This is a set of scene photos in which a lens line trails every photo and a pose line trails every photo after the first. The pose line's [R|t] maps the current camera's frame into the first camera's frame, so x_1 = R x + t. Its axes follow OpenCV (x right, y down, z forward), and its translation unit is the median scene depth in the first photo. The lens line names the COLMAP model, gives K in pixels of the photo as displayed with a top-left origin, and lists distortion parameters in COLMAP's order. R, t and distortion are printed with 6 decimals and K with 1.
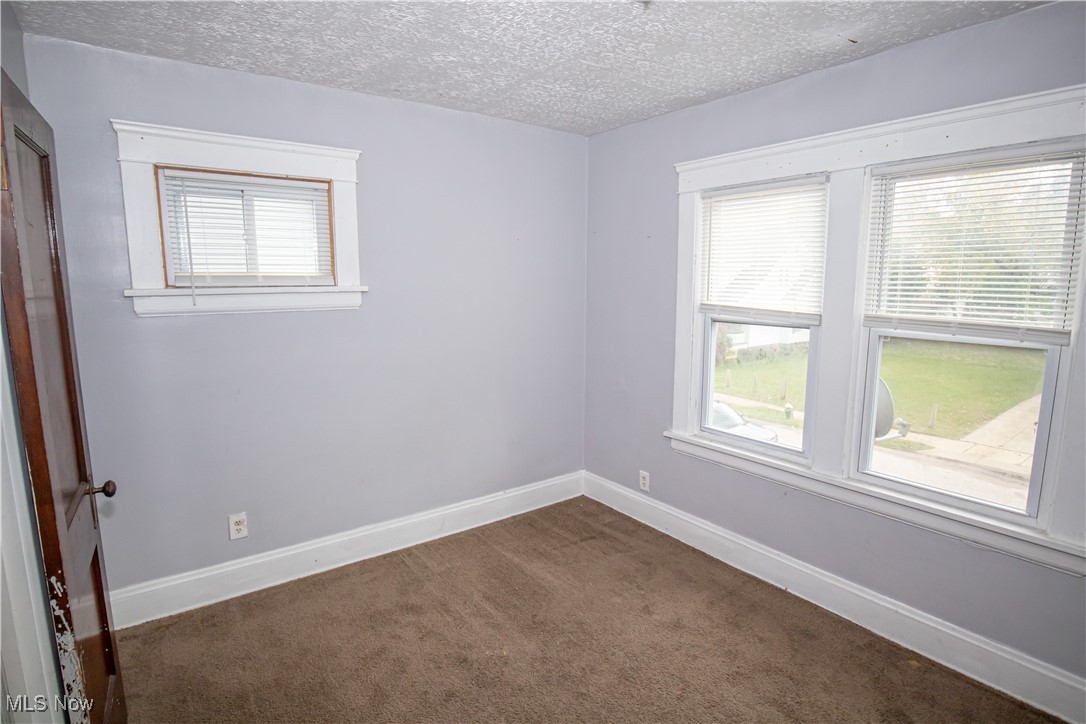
lens RADIAL K [[571.7, 0, 543.0], [0, 571.7, 362.0], [0, 0, 1]] dist [-0.052834, 0.023714]
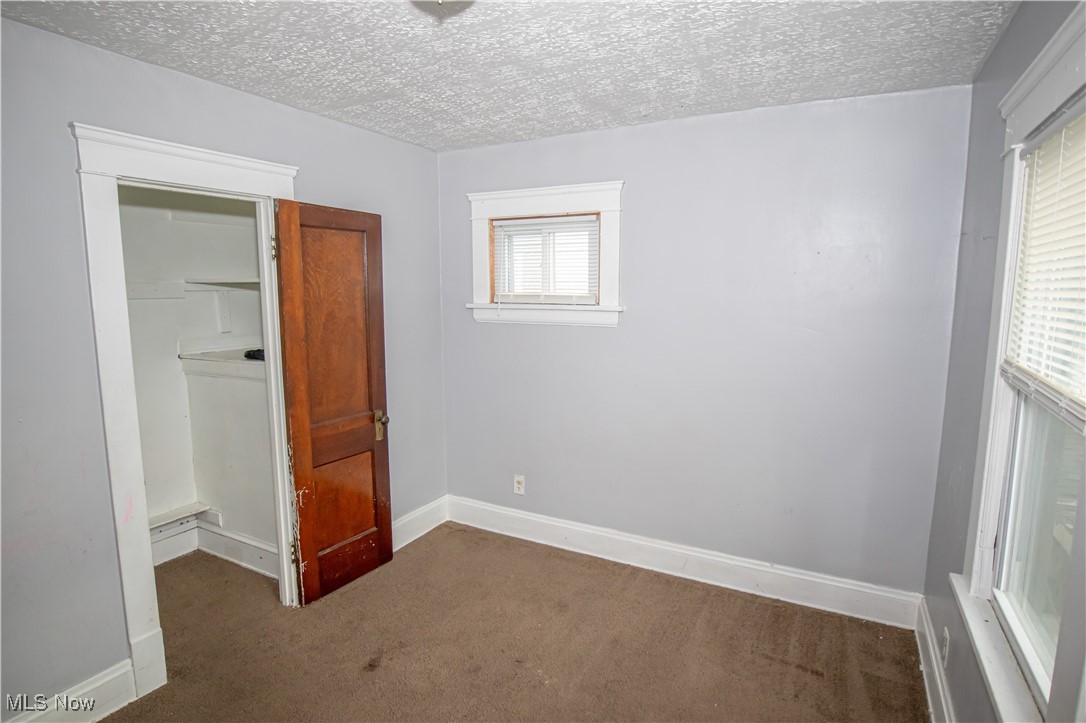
lens RADIAL K [[571.7, 0, 543.0], [0, 571.7, 361.5], [0, 0, 1]] dist [-0.052834, 0.023714]
pose [[0.417286, 0.113797, -0.901622, 0.639576], [-0.138474, 0.988506, 0.060675, -0.080252], [0.898163, 0.099532, 0.428248, 0.445105]]
